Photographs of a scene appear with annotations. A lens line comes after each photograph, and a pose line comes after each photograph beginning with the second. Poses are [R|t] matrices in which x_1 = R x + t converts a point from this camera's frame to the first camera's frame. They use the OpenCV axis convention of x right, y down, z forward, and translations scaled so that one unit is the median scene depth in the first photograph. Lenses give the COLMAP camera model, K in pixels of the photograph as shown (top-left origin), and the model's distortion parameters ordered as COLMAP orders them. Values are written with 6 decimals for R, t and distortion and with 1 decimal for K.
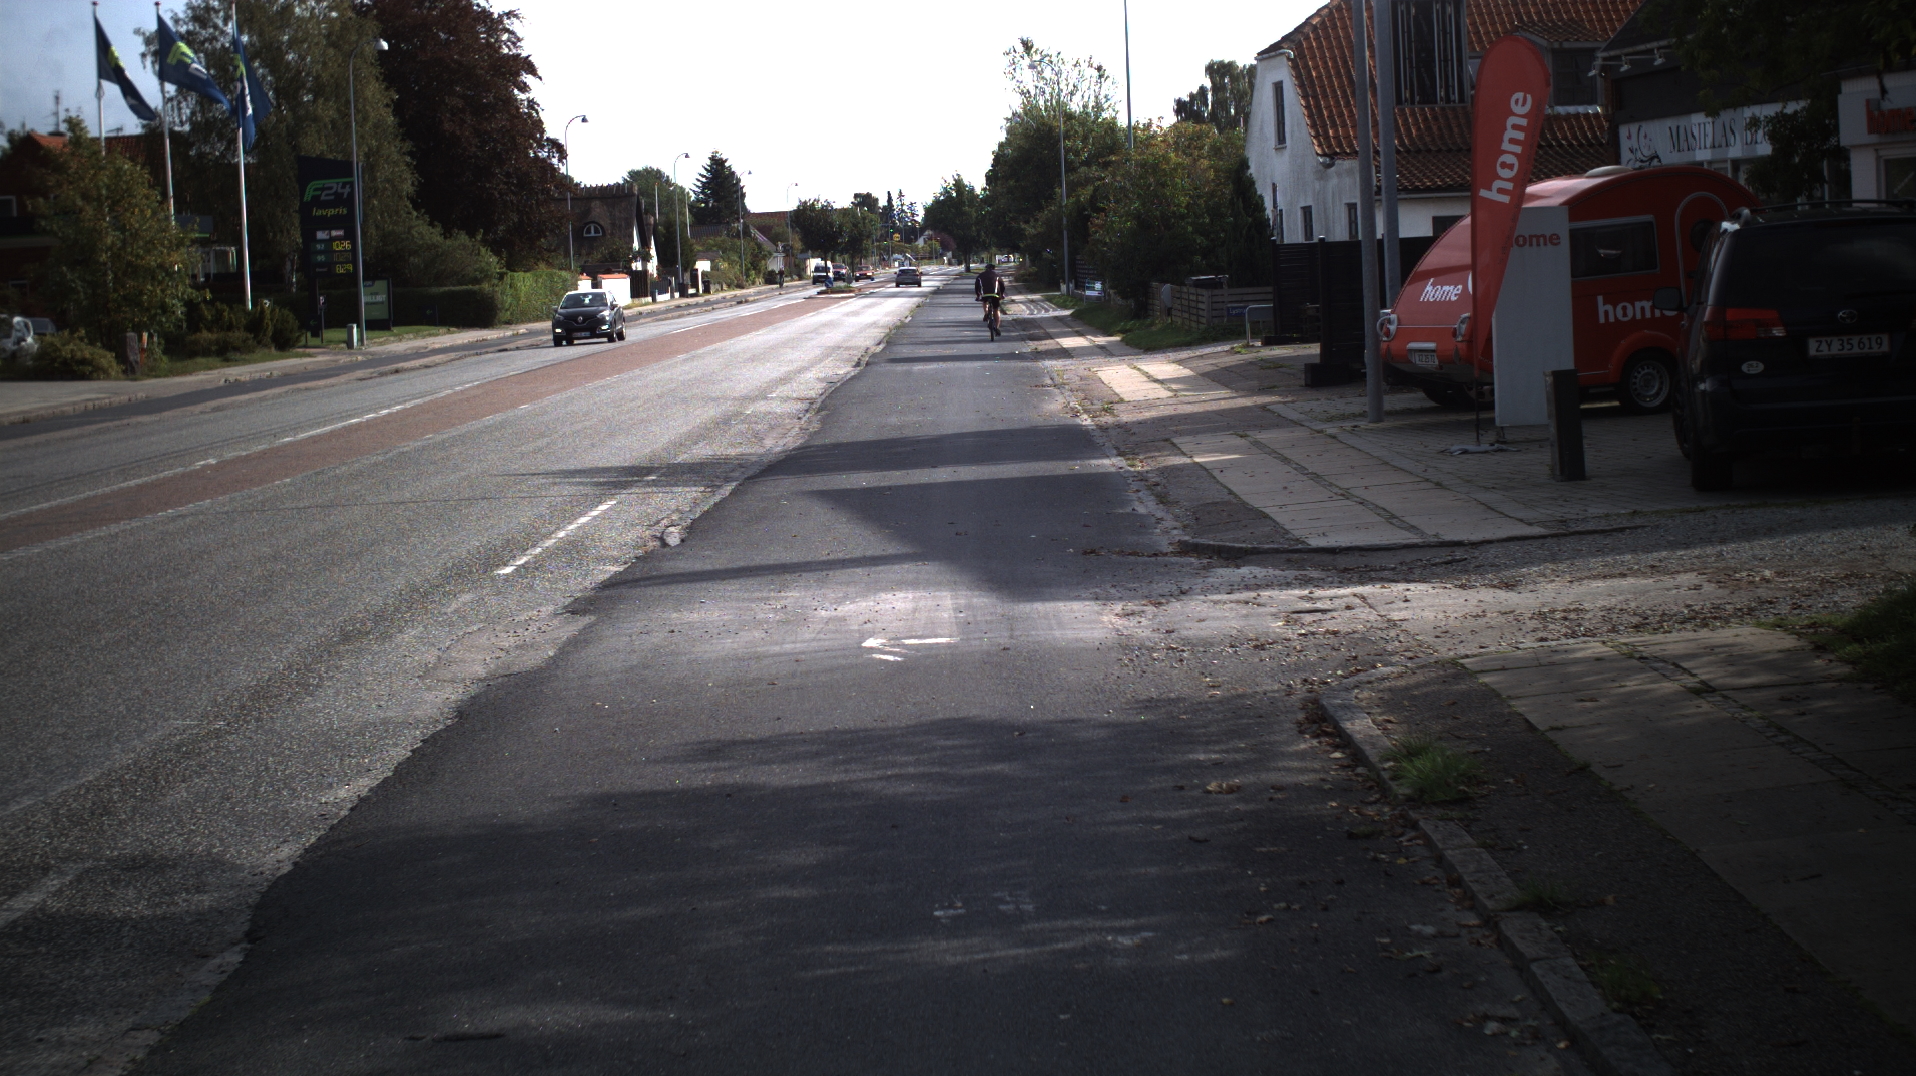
lens RADIAL K [[3402.6, 0, 958.0], [0, 3402.6, 538.0], [0, 0, 1]] dist [-0.199650, 0.083761]
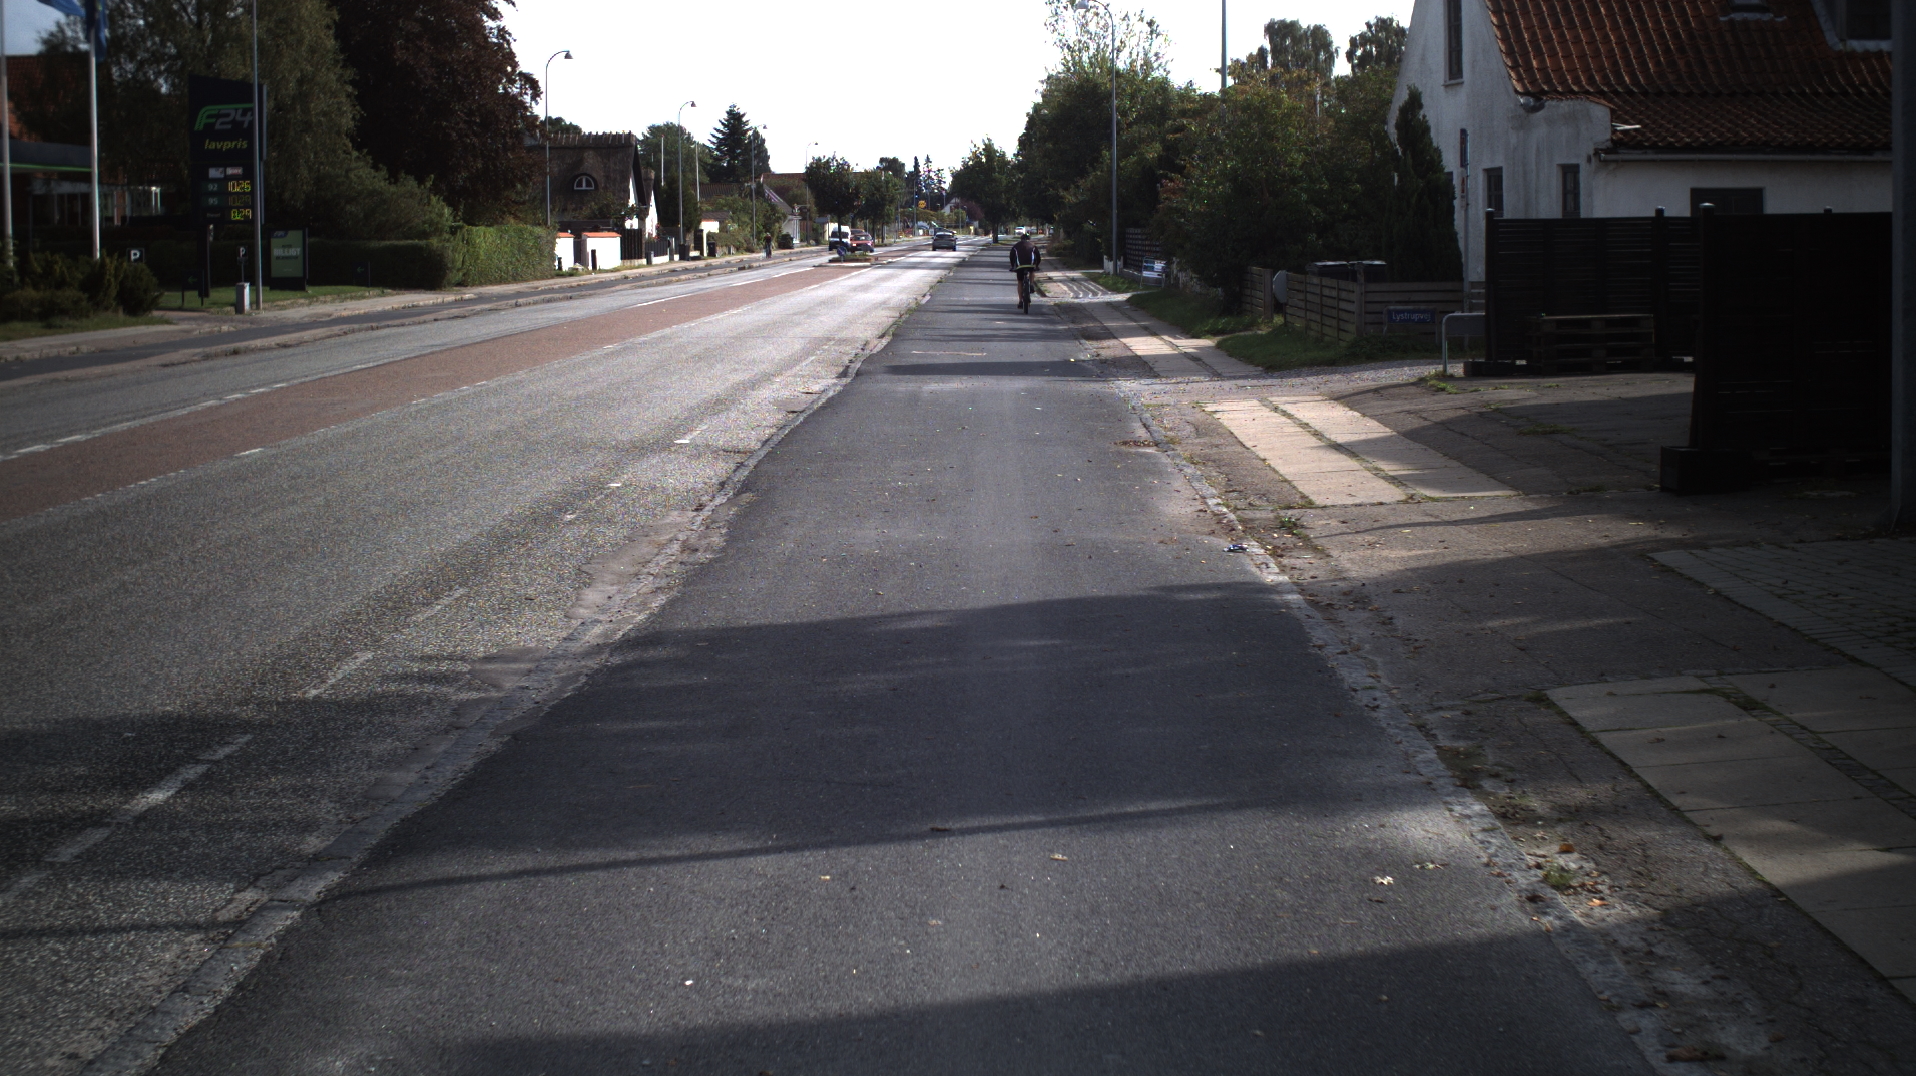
lens RADIAL K [[3402.6, 0, 958.0], [0, 3402.6, 538.0], [0, 0, 1]] dist [-0.199650, 0.083761]
pose [[0.999415, 0.033887, -0.004612, -0.000985], [-0.033845, 0.999387, 0.008985, -0.011586], [0.004913, -0.008824, 0.999949, 0.145428]]
